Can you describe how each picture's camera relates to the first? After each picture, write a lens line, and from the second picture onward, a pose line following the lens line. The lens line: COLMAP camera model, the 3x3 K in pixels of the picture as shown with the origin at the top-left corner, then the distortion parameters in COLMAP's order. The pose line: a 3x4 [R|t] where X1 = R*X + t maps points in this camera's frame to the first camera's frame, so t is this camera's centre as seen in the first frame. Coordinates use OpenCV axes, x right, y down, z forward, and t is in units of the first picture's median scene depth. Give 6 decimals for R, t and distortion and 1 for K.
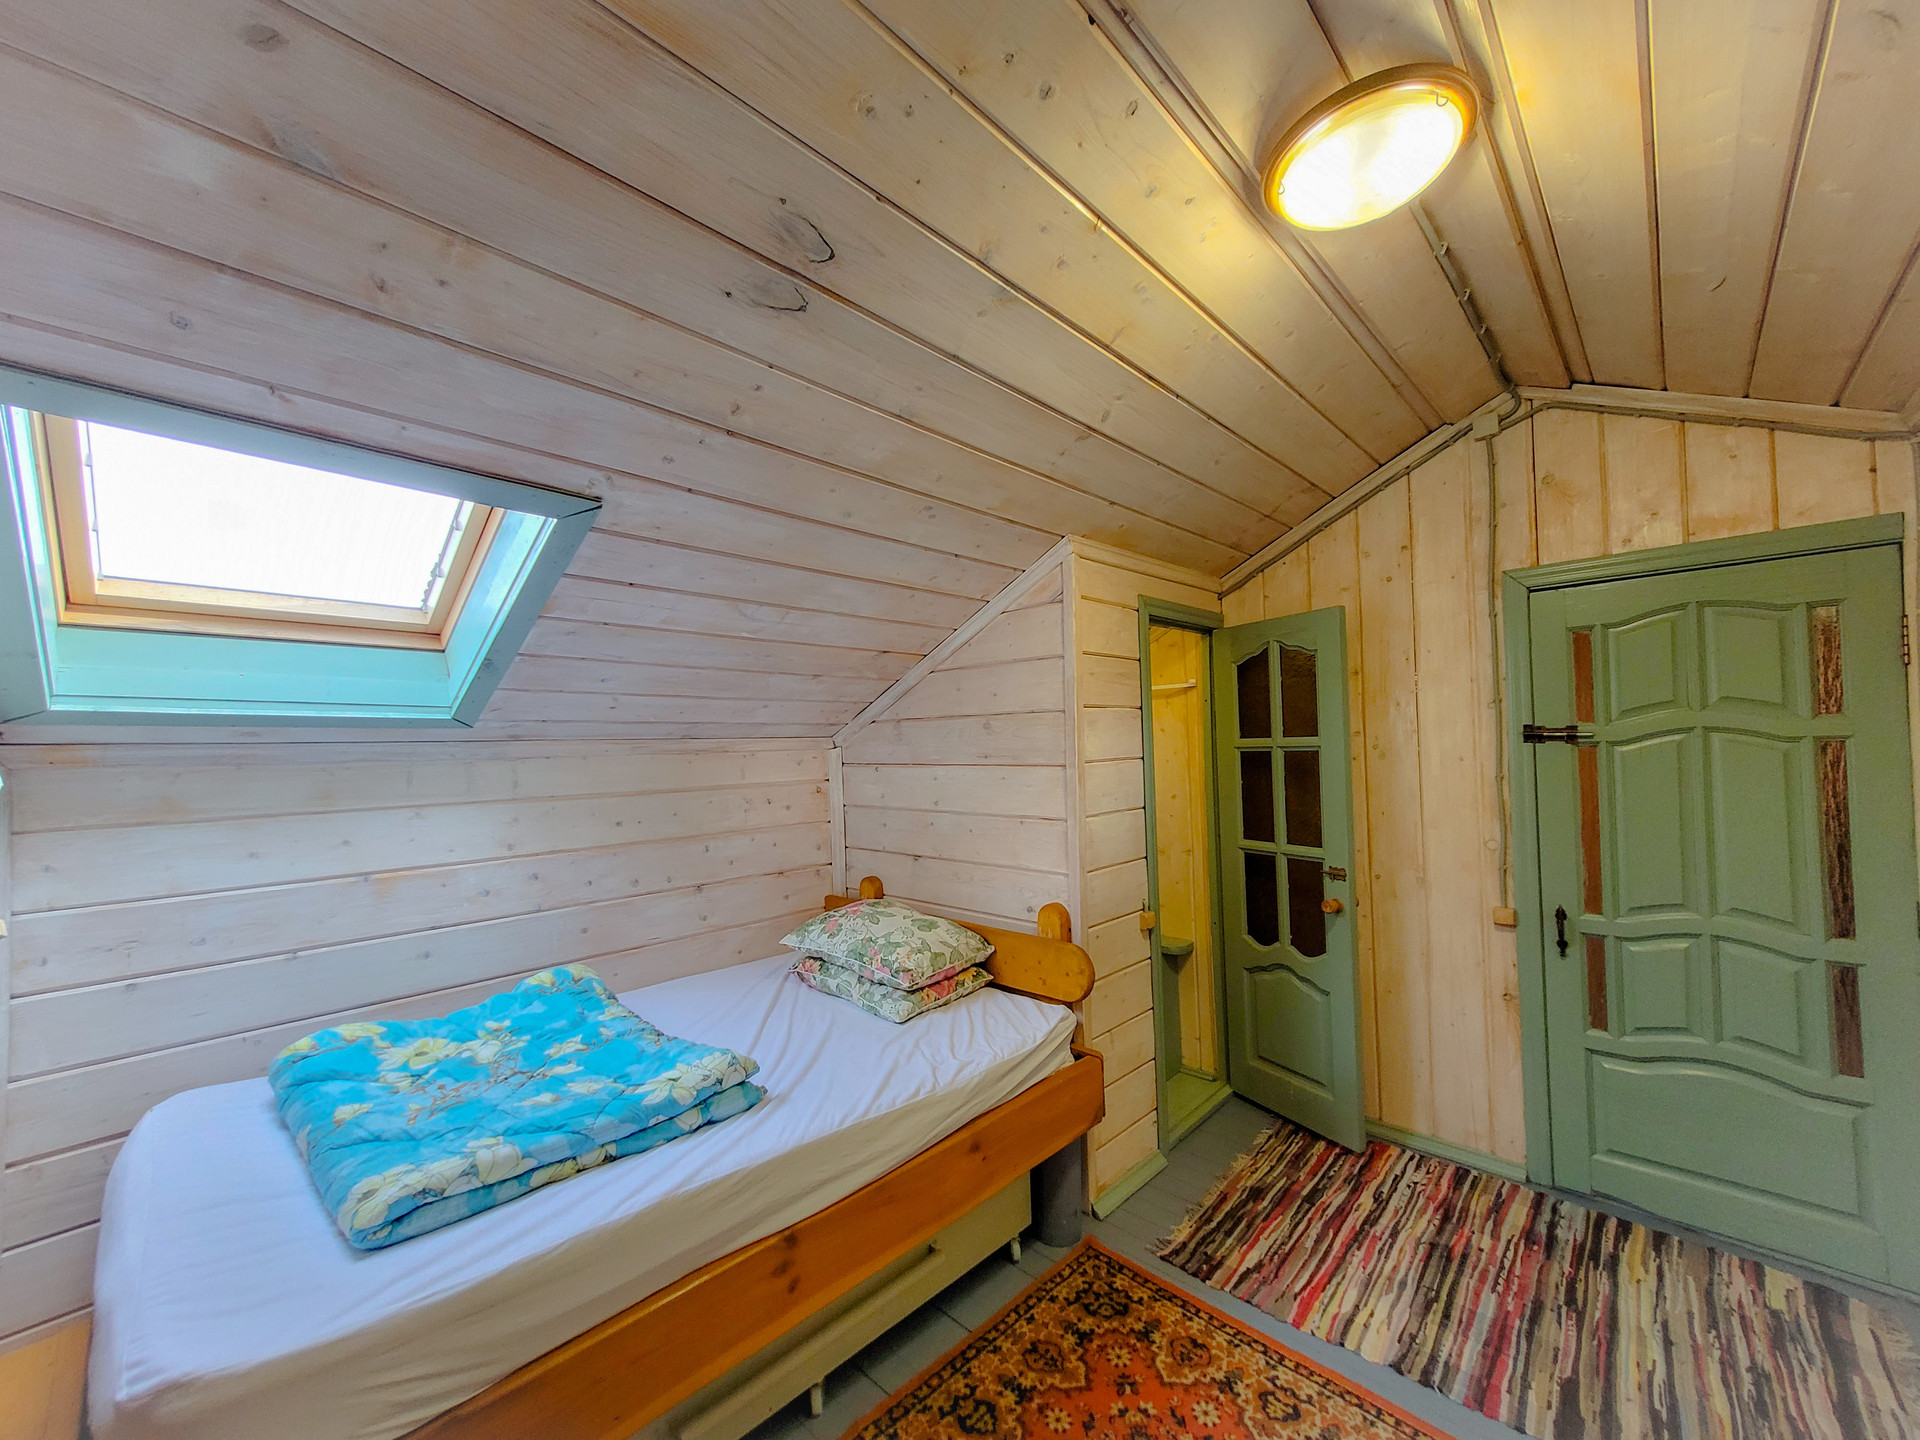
lens RADIAL K [[752.6, 0, 974.1], [0, 752.6, 735.6], [0, 0, 1]] dist [0.006468, -0.000129]
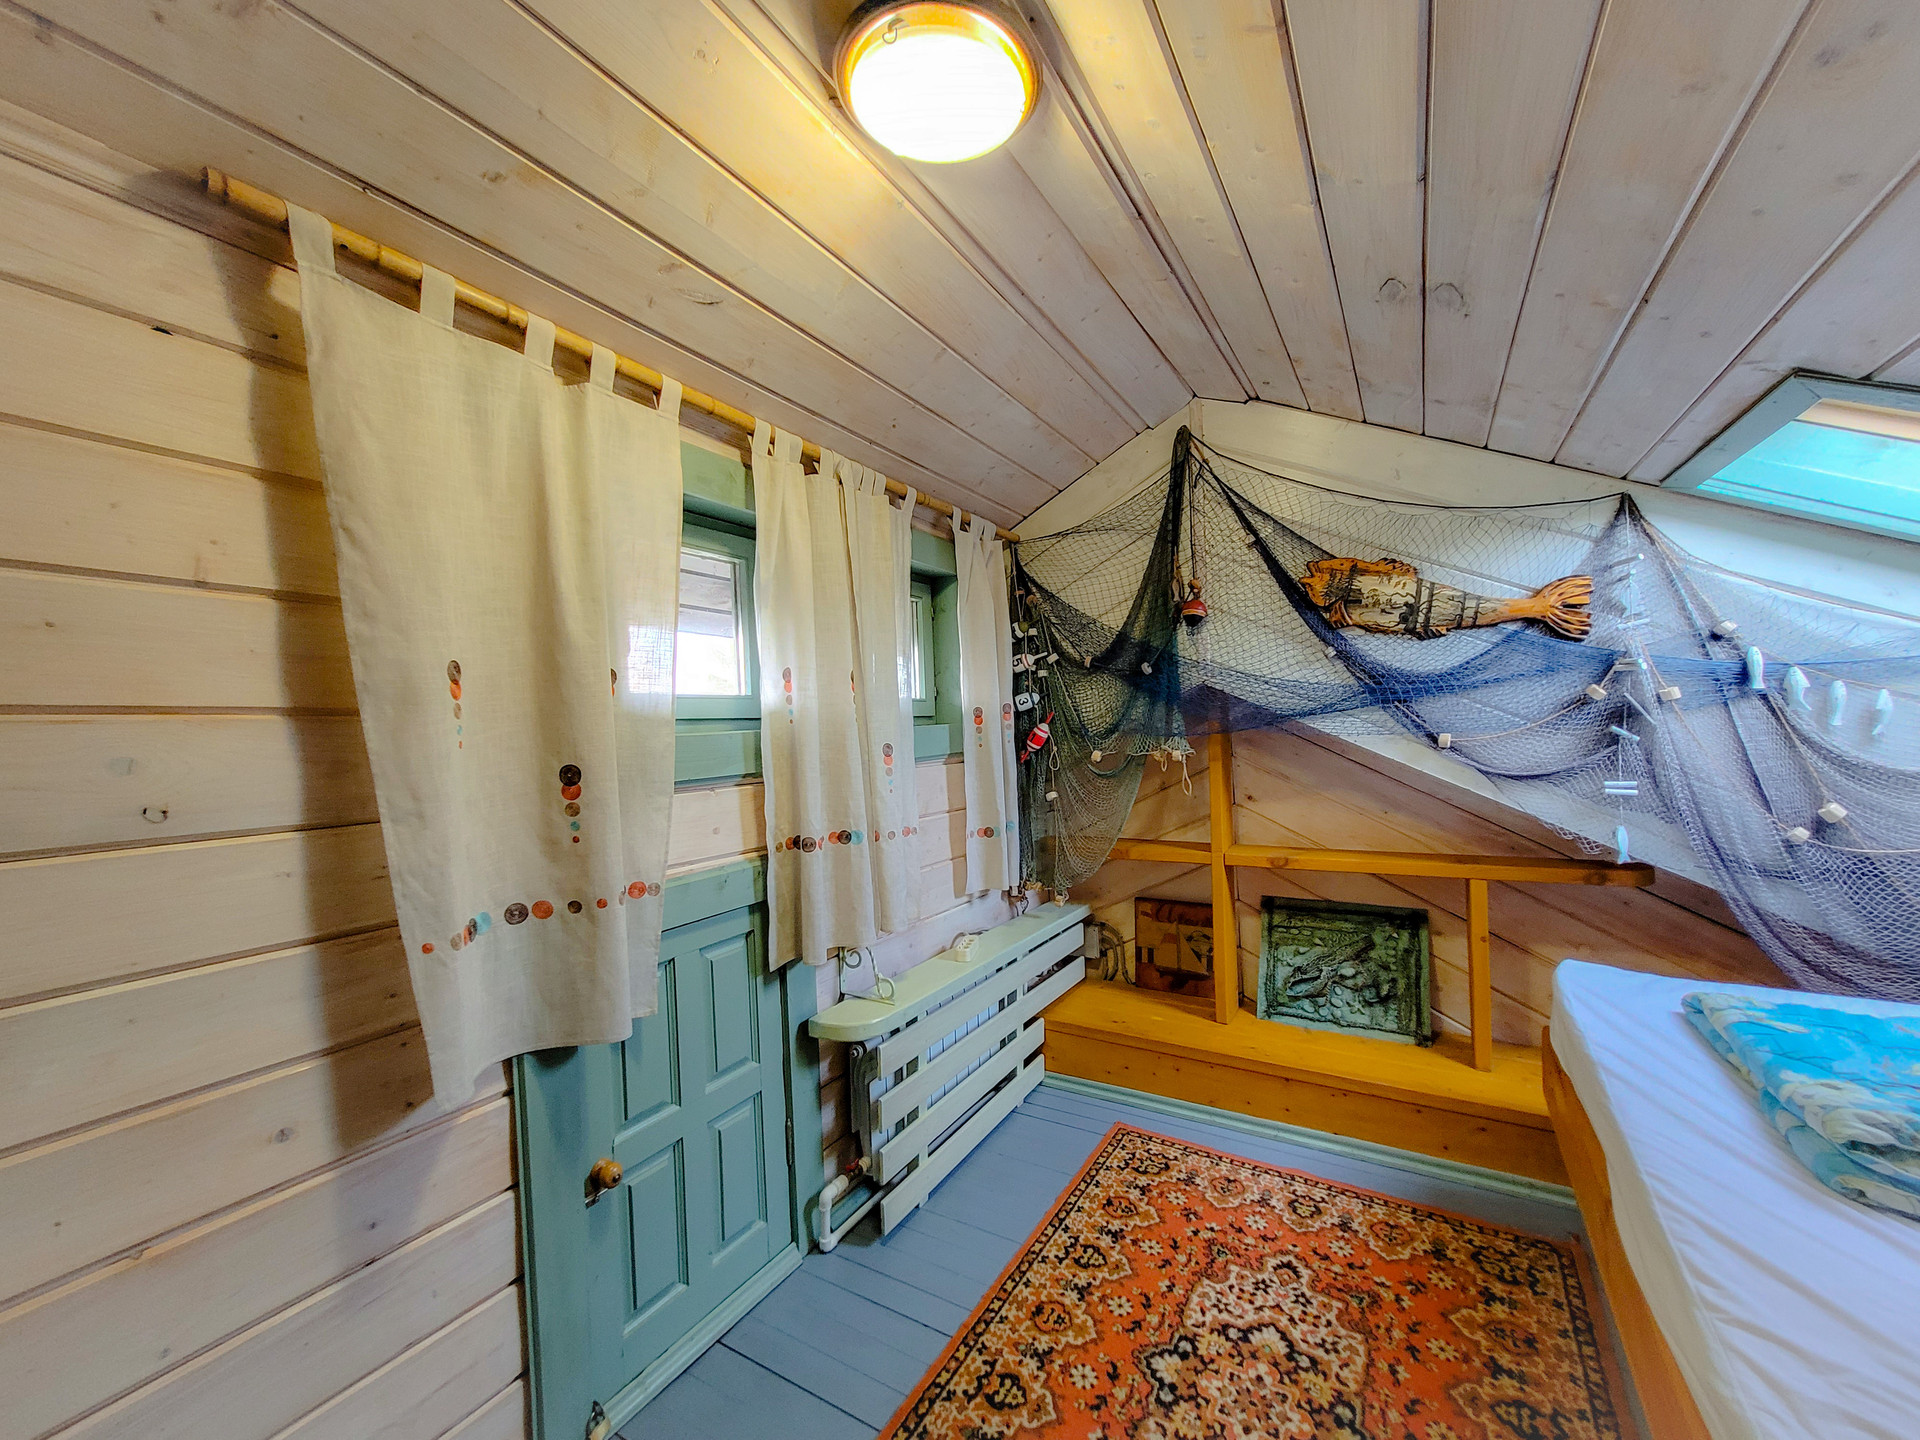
lens RADIAL K [[752.6, 0, 974.1], [0, 752.6, 735.6], [0, 0, 1]] dist [0.006468, -0.000129]
pose [[-0.974259, 0.067744, -0.215012, 0.450344], [0.068171, 0.997659, 0.005439, 0.023834], [0.214877, -0.009358, -0.976596, 1.179141]]
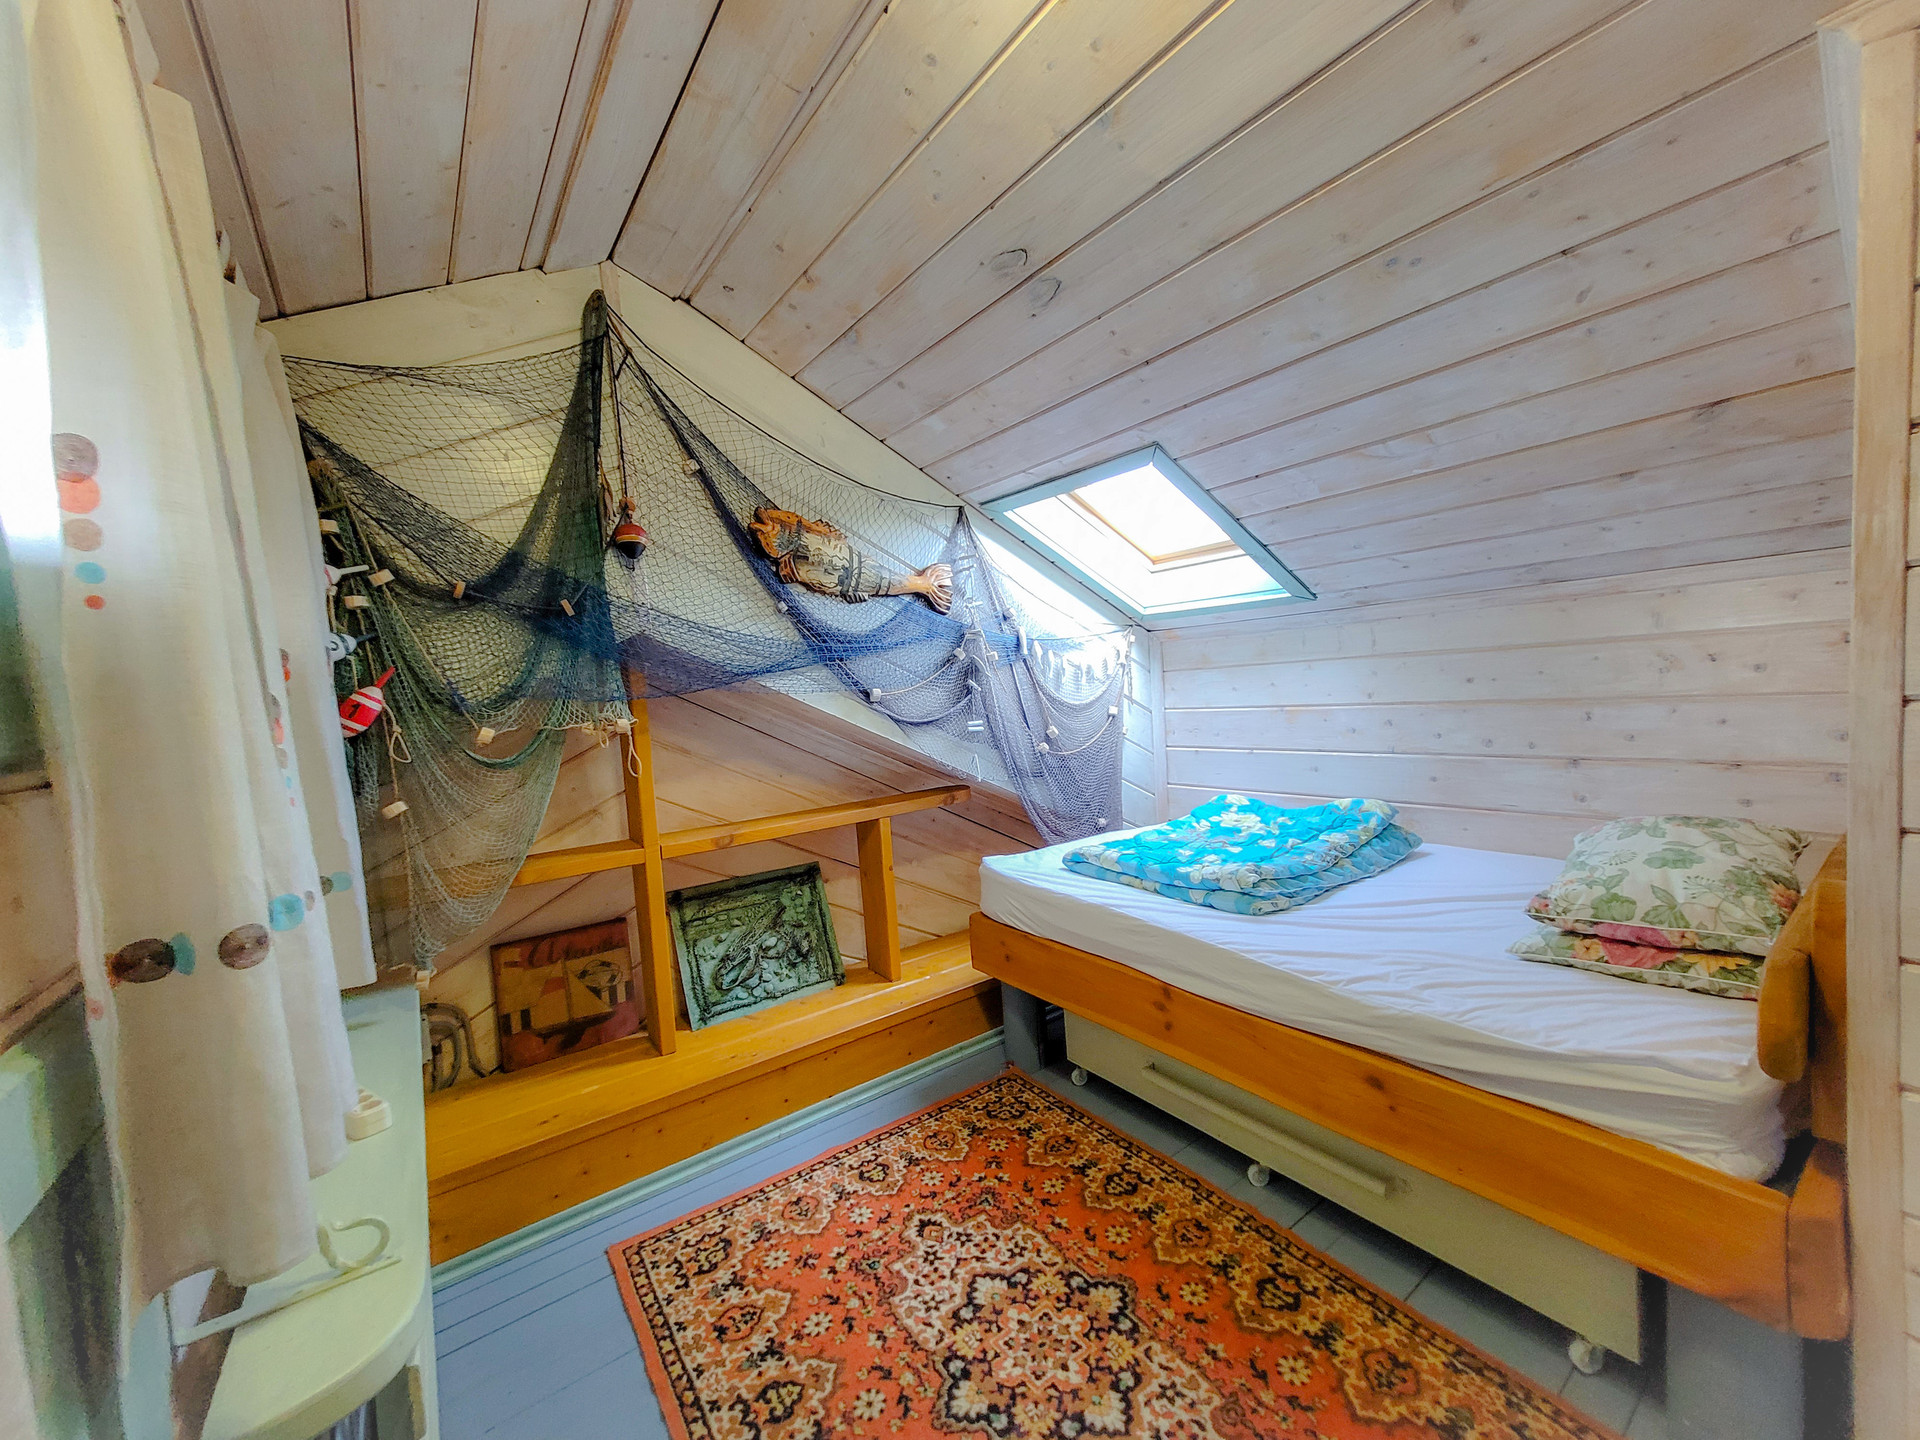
lens RADIAL K [[752.6, 0, 974.1], [0, 752.6, 735.6], [0, 0, 1]] dist [0.006468, -0.000129]
pose [[-0.167882, 0.104394, -0.980264, 0.714996], [0.087028, 0.992064, 0.090747, 0.051068], [0.981958, -0.070075, -0.175635, 0.632700]]
